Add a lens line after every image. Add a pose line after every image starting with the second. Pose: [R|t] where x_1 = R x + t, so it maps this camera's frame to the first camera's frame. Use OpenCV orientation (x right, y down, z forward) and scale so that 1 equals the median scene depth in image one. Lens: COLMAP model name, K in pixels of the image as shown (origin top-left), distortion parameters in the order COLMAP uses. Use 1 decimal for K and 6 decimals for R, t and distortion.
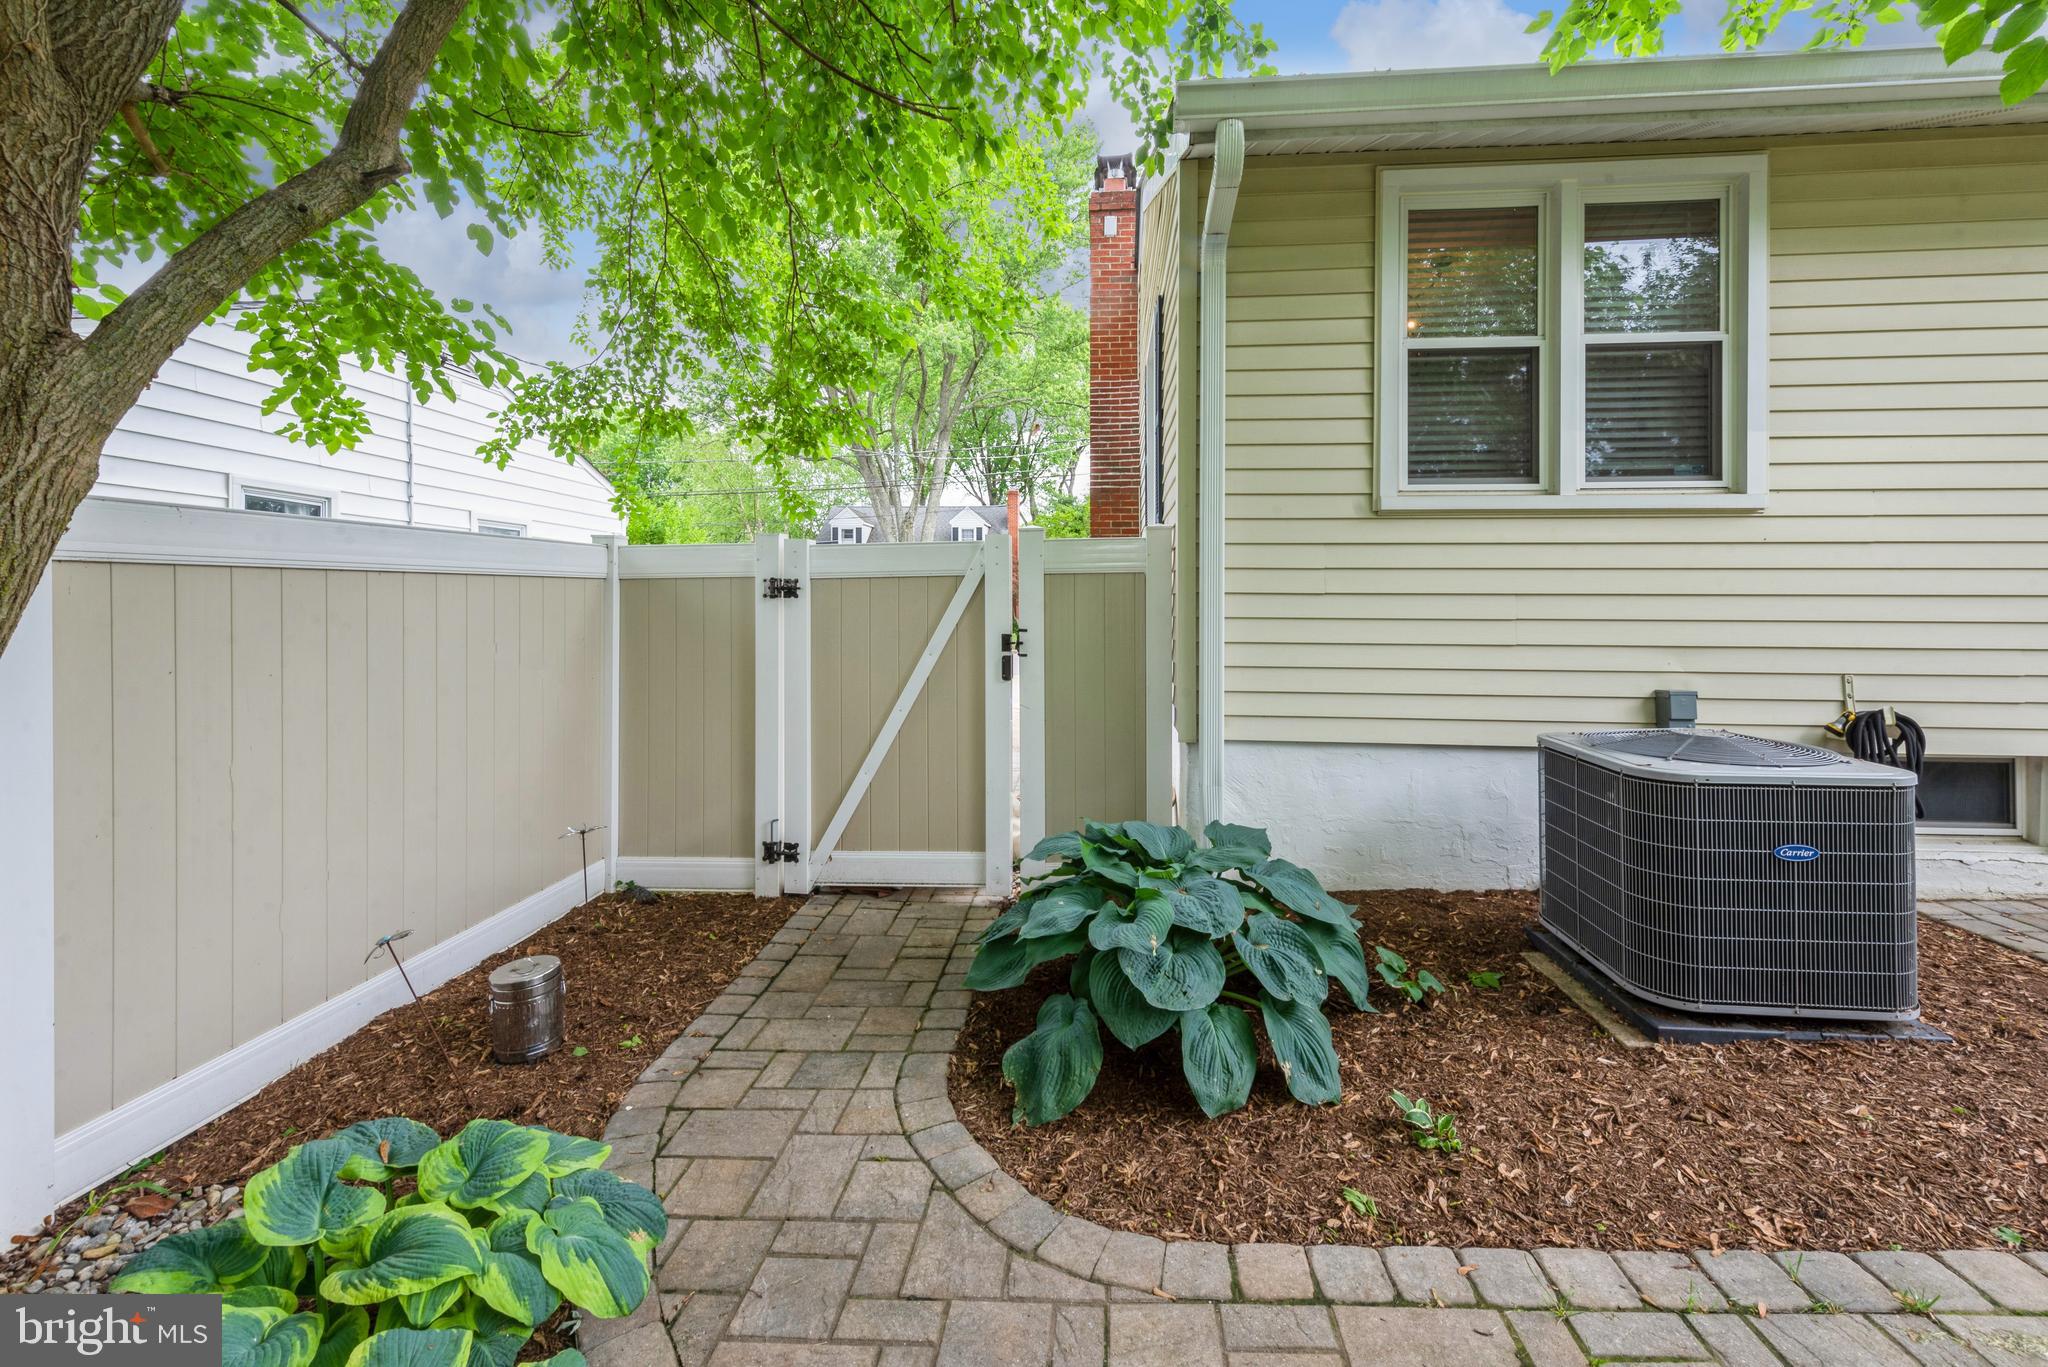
lens RADIAL K [[801.9, 0, 1059.7], [0, 801.9, 612.1], [0, 0, 1]] dist [0.009086, -0.002078]
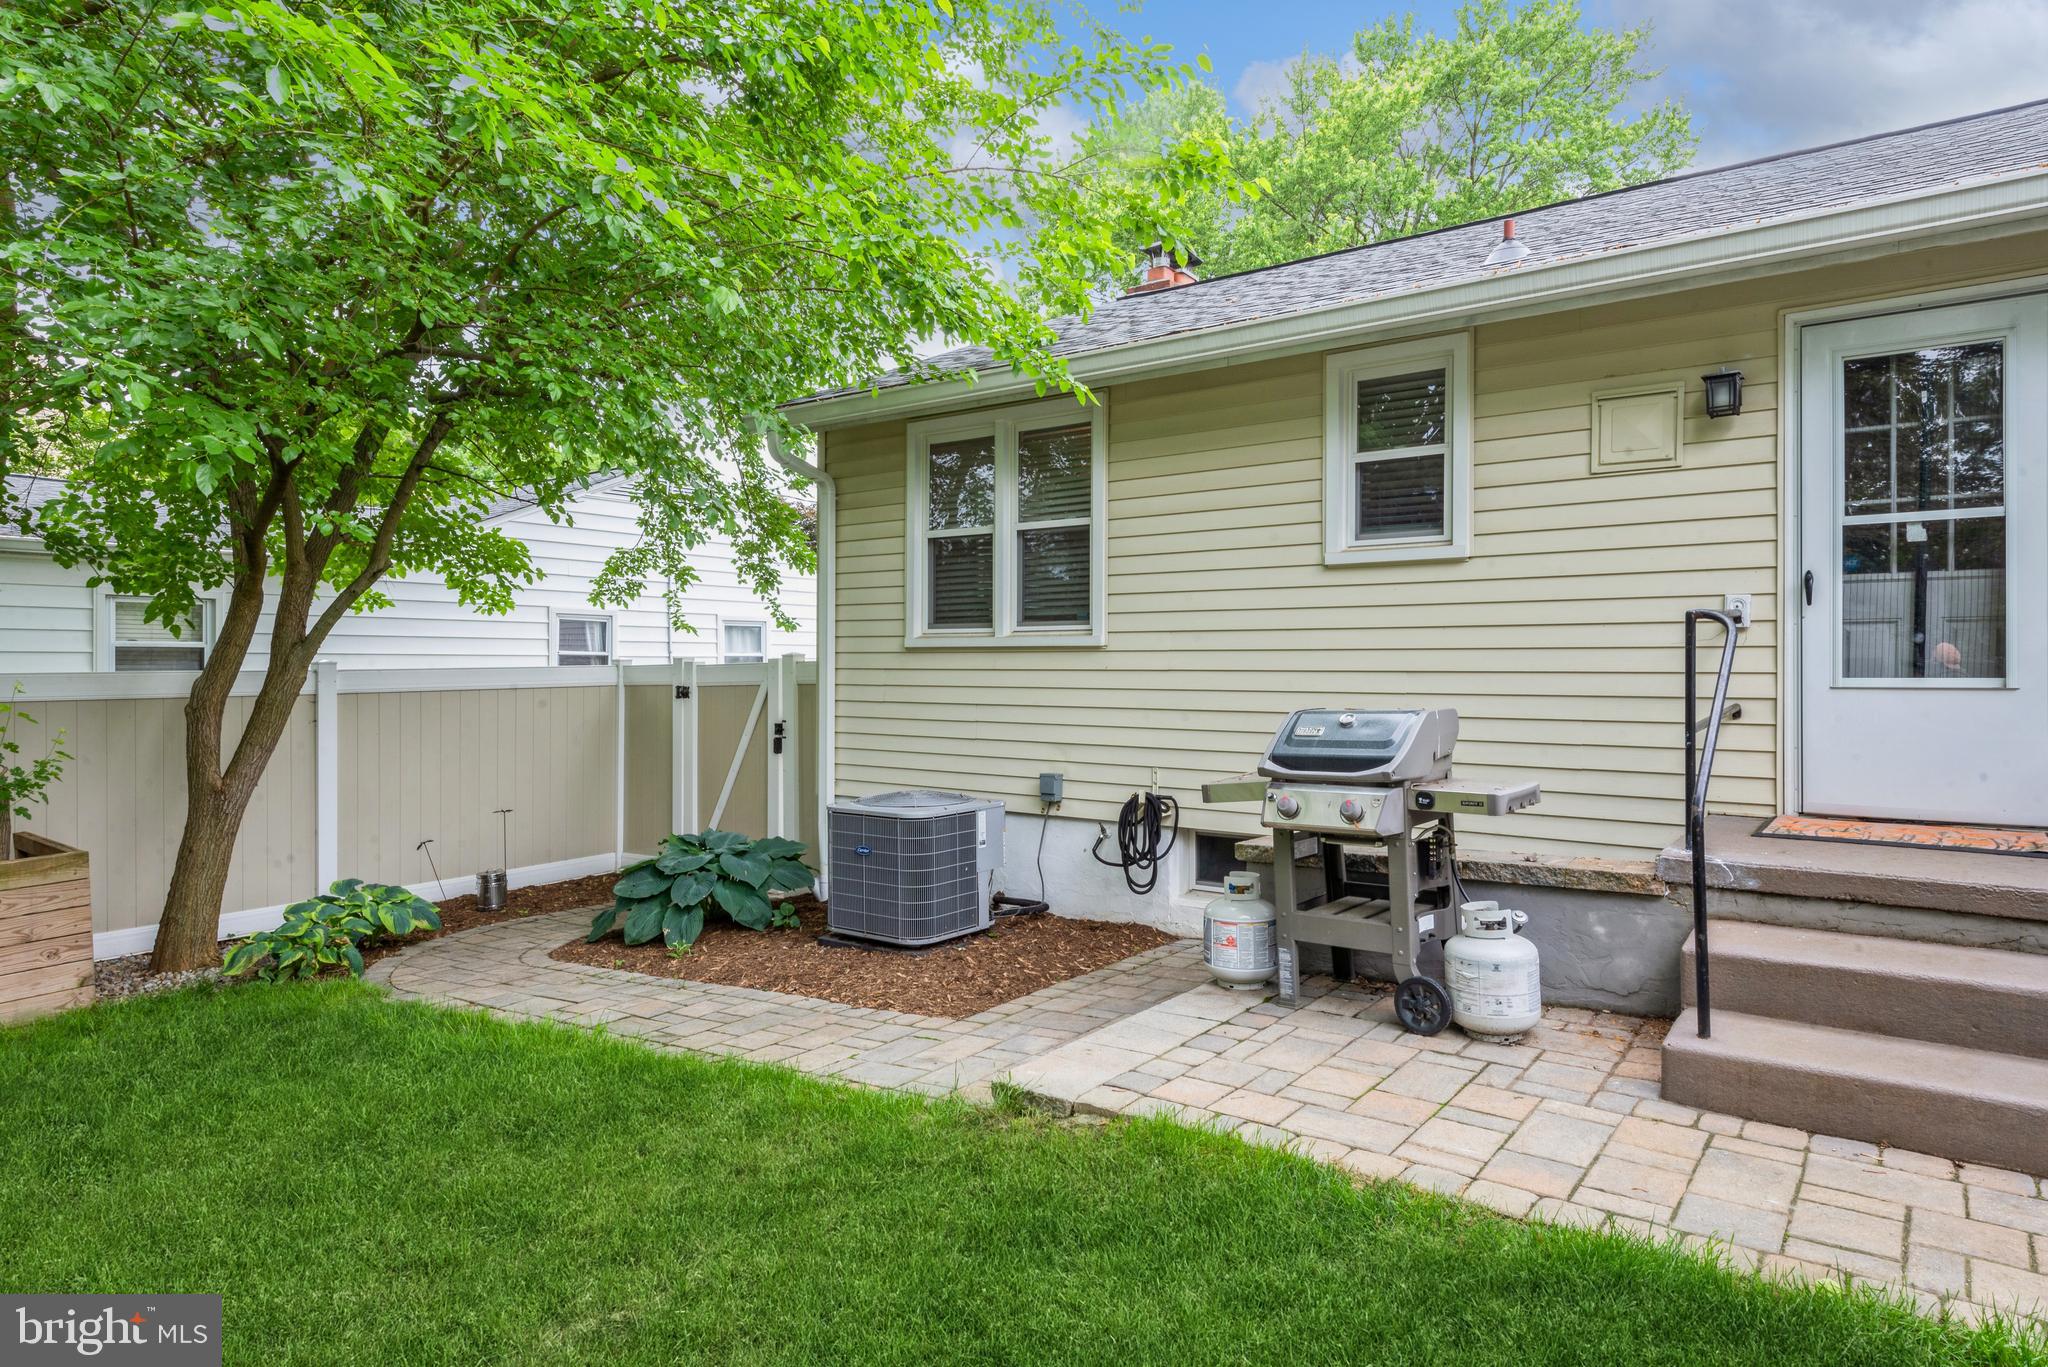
lens RADIAL K [[1230.7, 0, 1035.5], [0, 1230.7, 672.8], [0, 0, 1]] dist [0.016611, -0.003494]
pose [[0.844156, 0.000085, -0.536097, 1.823483], [0.001803, 0.999994, 0.002996, -0.085199], [0.536094, -0.003496, 0.844151, -0.802754]]
